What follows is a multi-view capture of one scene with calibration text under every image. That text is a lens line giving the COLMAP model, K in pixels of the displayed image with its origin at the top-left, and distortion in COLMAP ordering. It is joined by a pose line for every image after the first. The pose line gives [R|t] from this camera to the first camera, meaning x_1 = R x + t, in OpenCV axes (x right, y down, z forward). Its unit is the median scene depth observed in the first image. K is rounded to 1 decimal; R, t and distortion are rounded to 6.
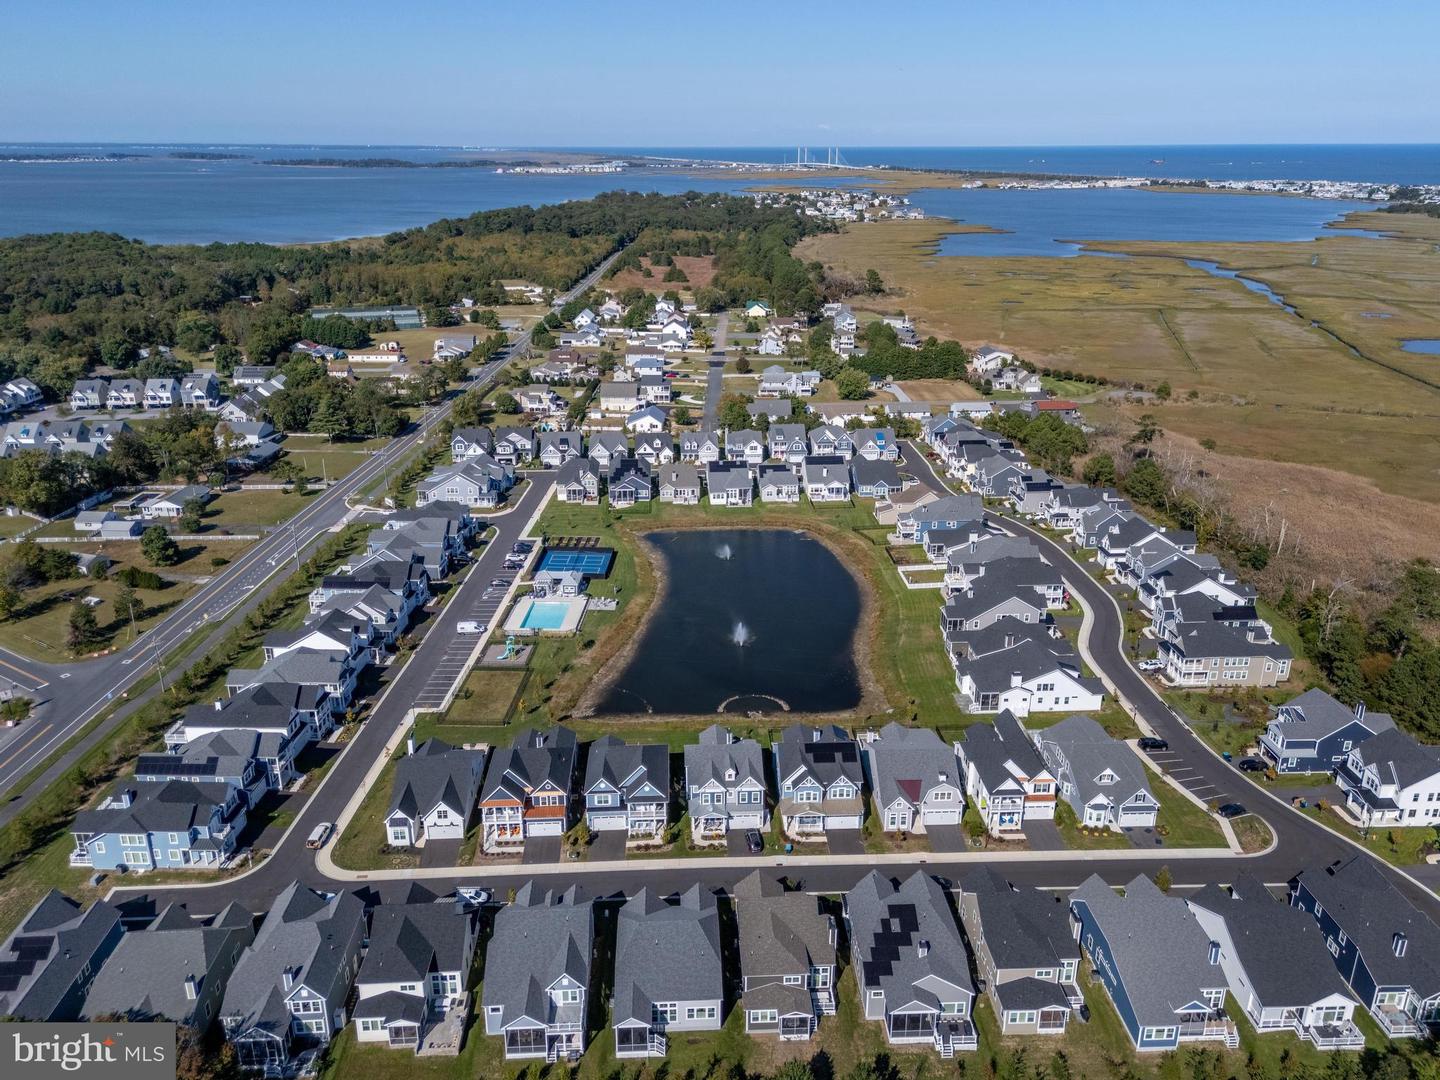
lens RADIAL K [[1083.3, 0, 721.9], [0, 1083.3, 539.6], [0, 0, 1]] dist [0.087103, -0.096828]
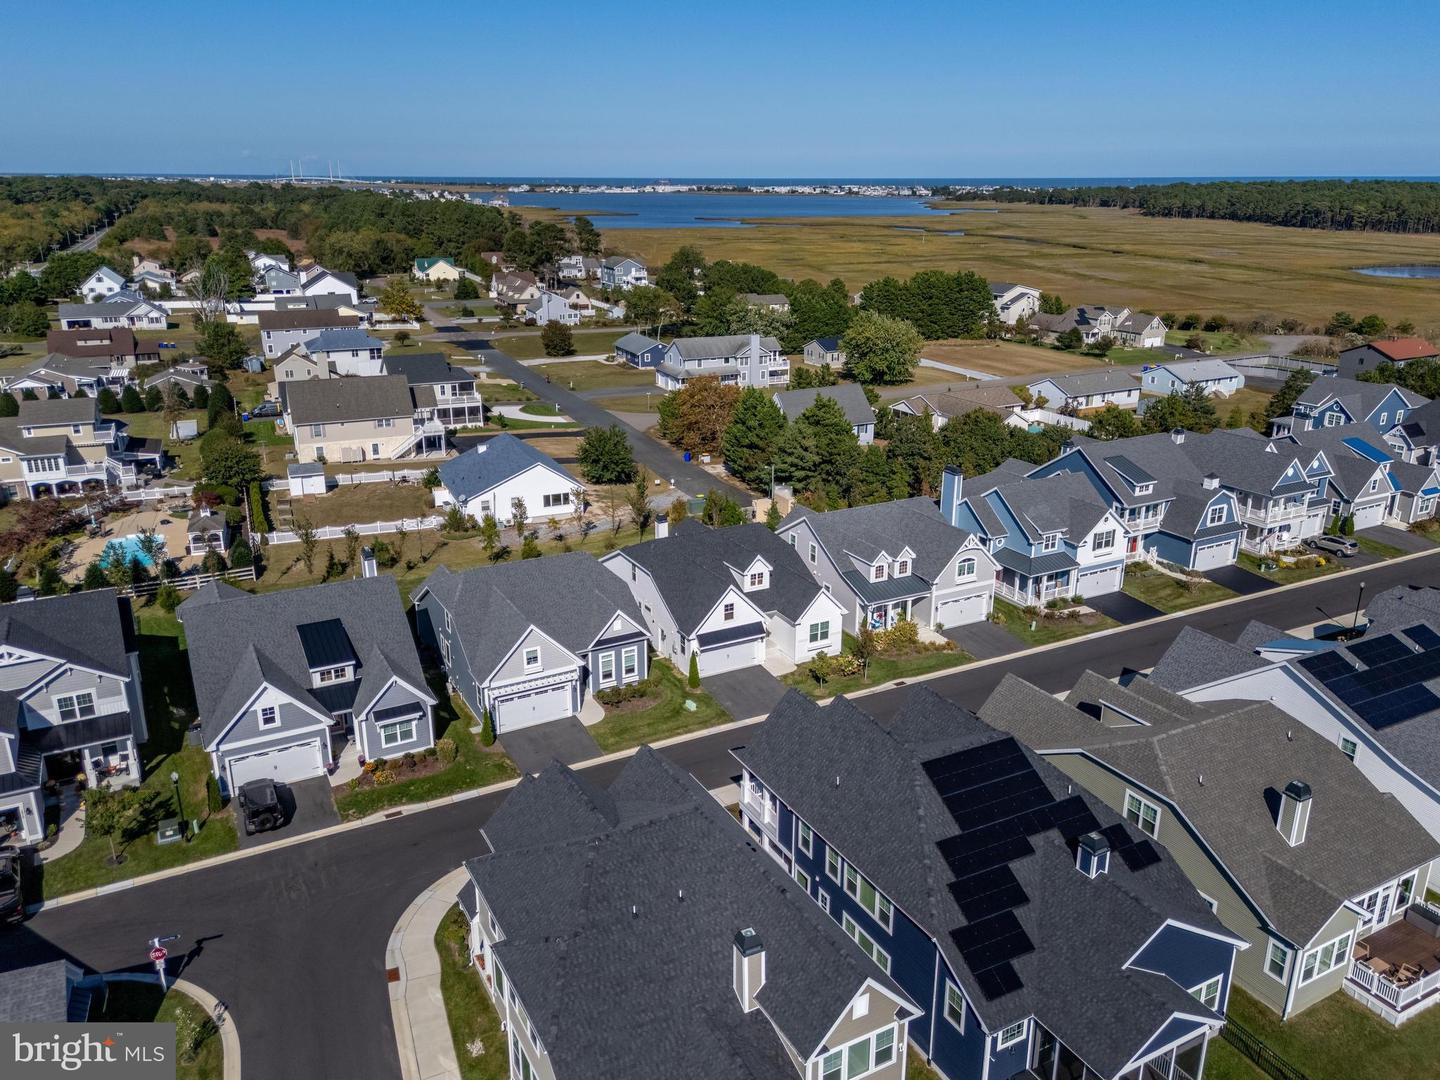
lens RADIAL K [[1083.3, 0, 721.9], [0, 1083.3, 539.6], [0, 0, 1]] dist [0.087103, -0.096828]
pose [[0.905529, -0.131856, 0.403277, -0.157113], [0.142790, 0.989748, 0.002984, -0.098244], [-0.399536, 0.054882, 0.915073, 0.796283]]
